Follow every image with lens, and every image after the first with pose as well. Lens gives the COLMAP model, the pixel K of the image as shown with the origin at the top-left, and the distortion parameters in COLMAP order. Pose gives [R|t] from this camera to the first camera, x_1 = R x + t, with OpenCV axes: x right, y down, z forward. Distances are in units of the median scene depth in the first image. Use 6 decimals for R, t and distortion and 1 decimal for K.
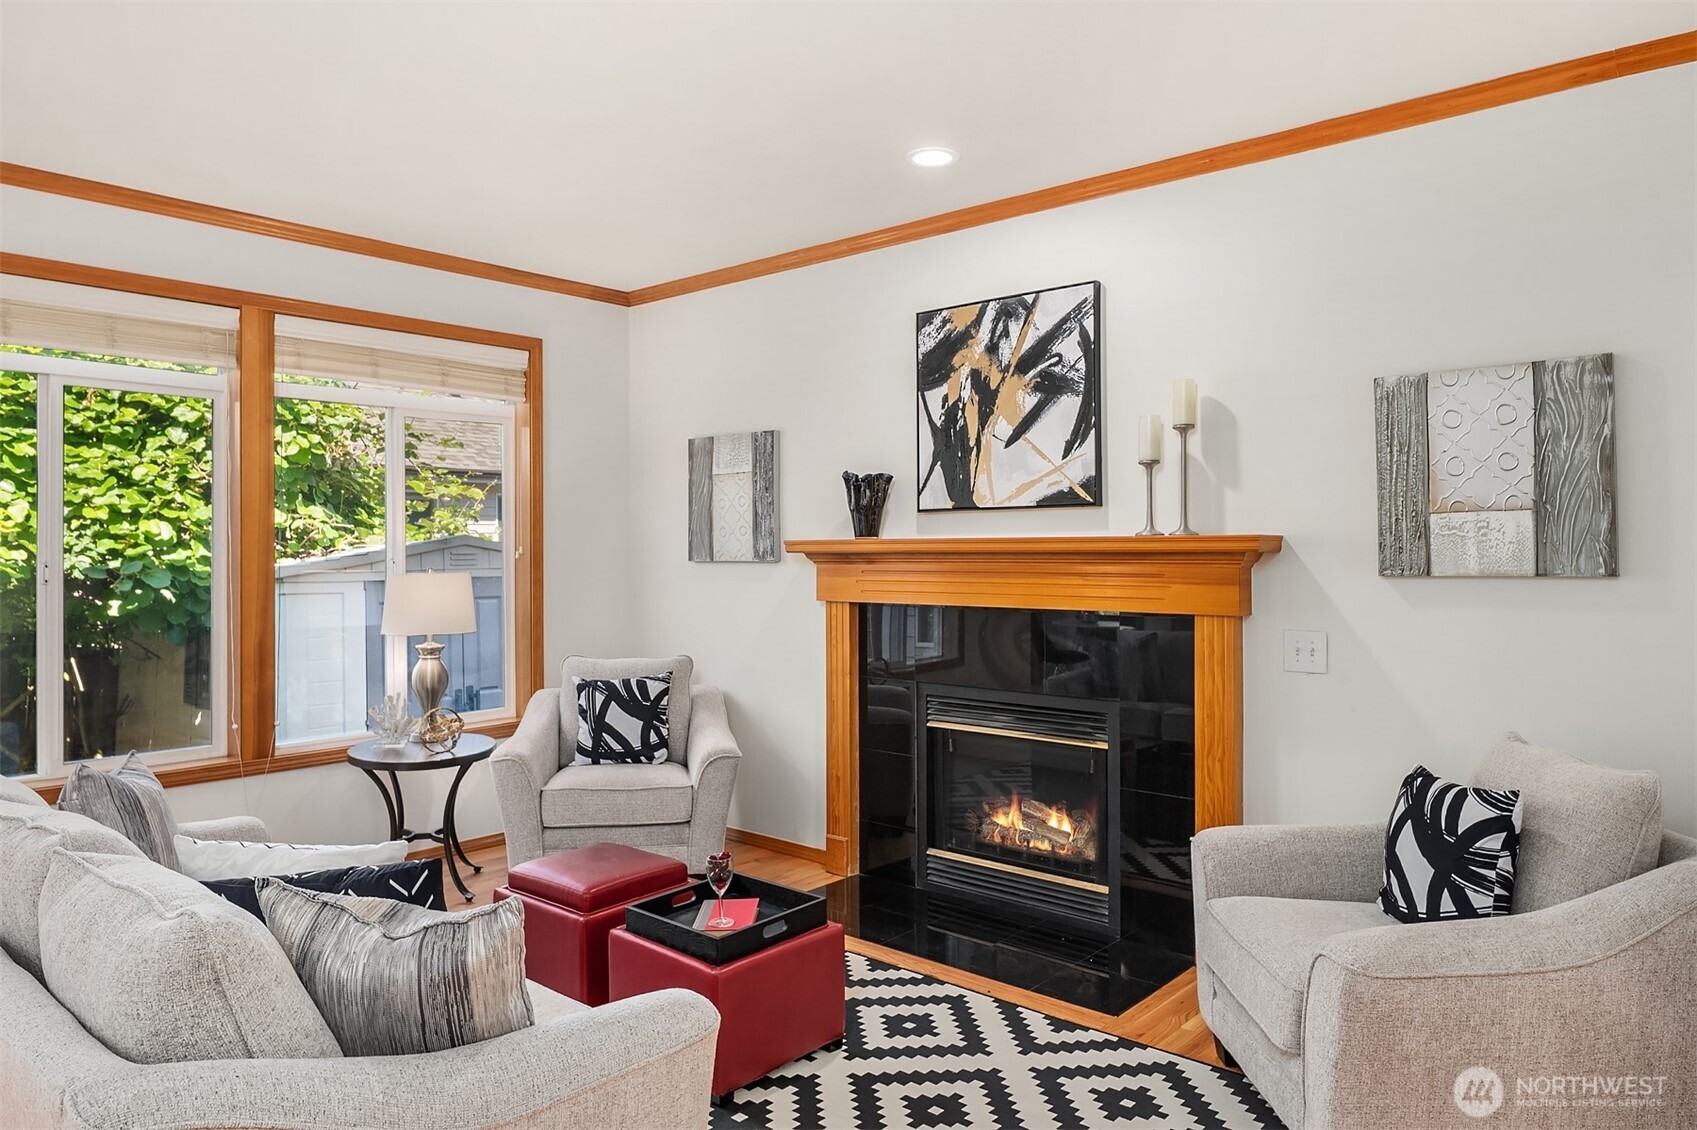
lens RADIAL K [[1120.4, 0, 845.1], [0, 1120.4, 561.8], [0, 0, 1]] dist [0.006868, 0.003162]
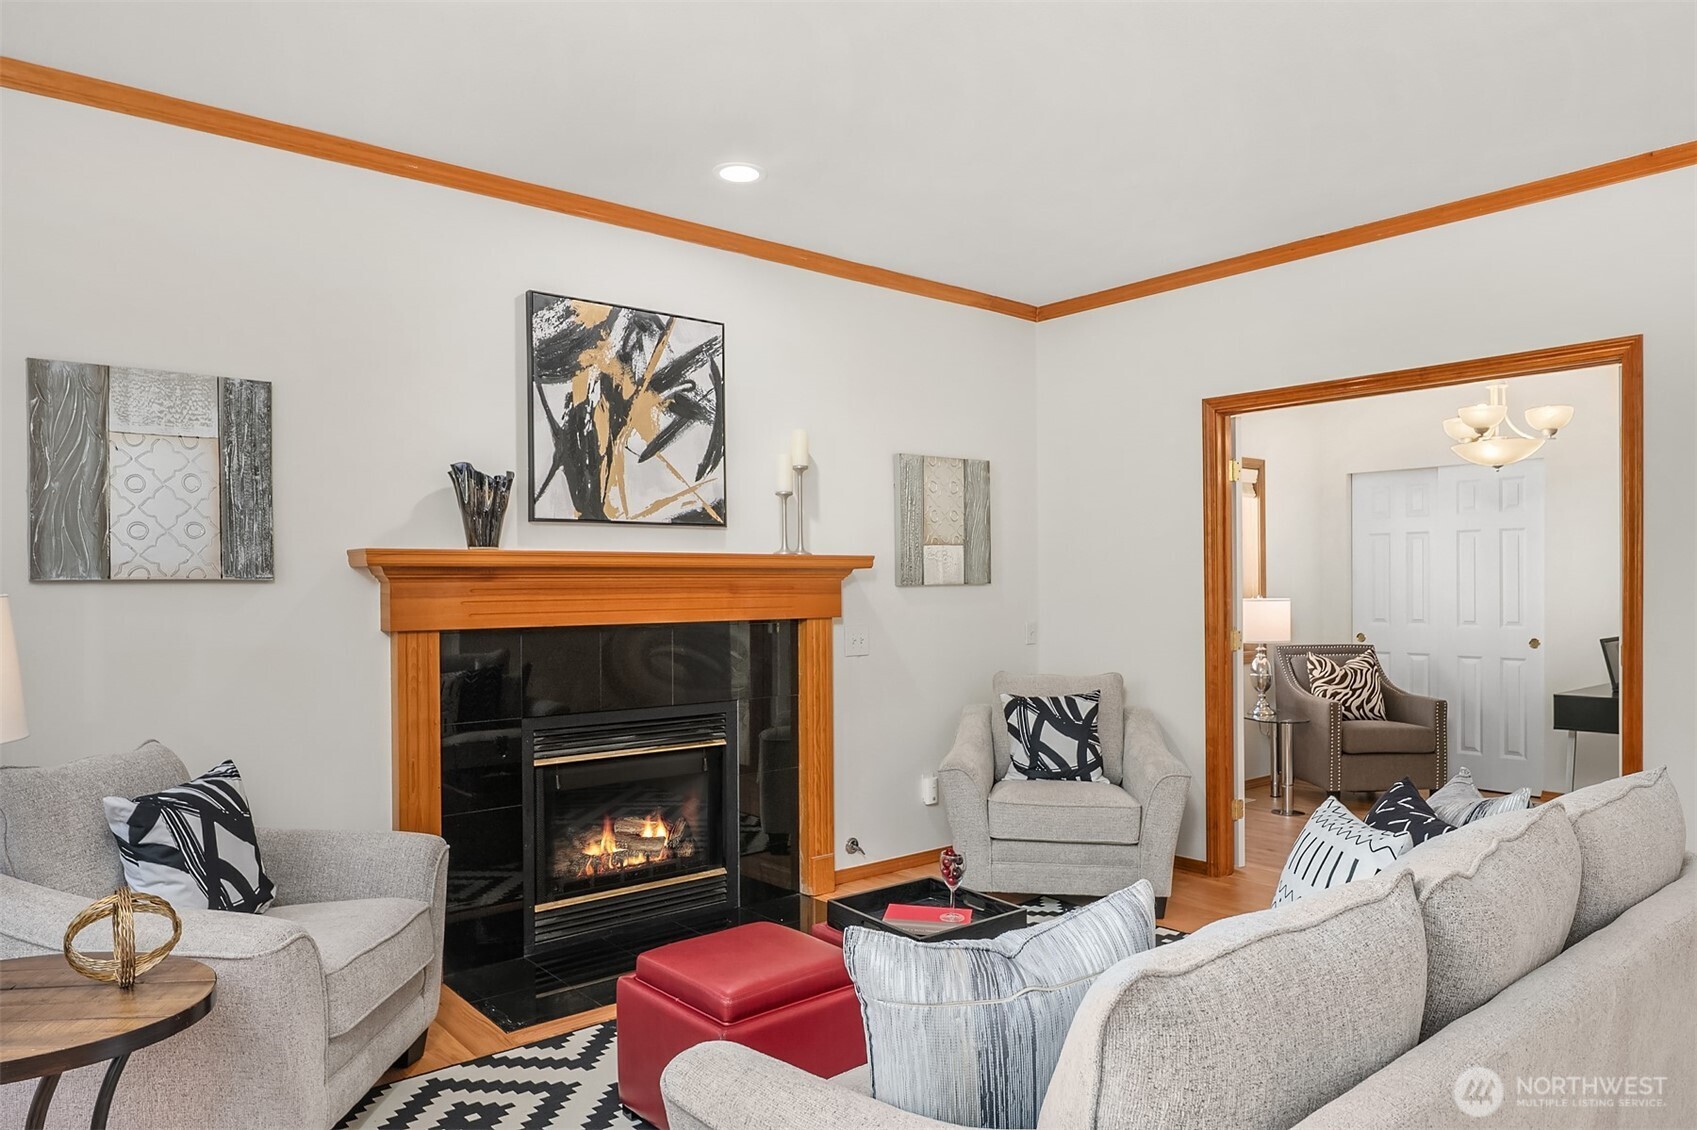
lens RADIAL K [[1120.4, 0, 845.3], [0, 1120.4, 567.8], [0, 0, 1]] dist [0.006868, 0.003162]
pose [[0.149236, 0.003134, 0.988797, -0.807237], [0.003188, 0.999988, -0.003651, -0.004612], [-0.988796, 0.003697, 0.149225, 0.676770]]
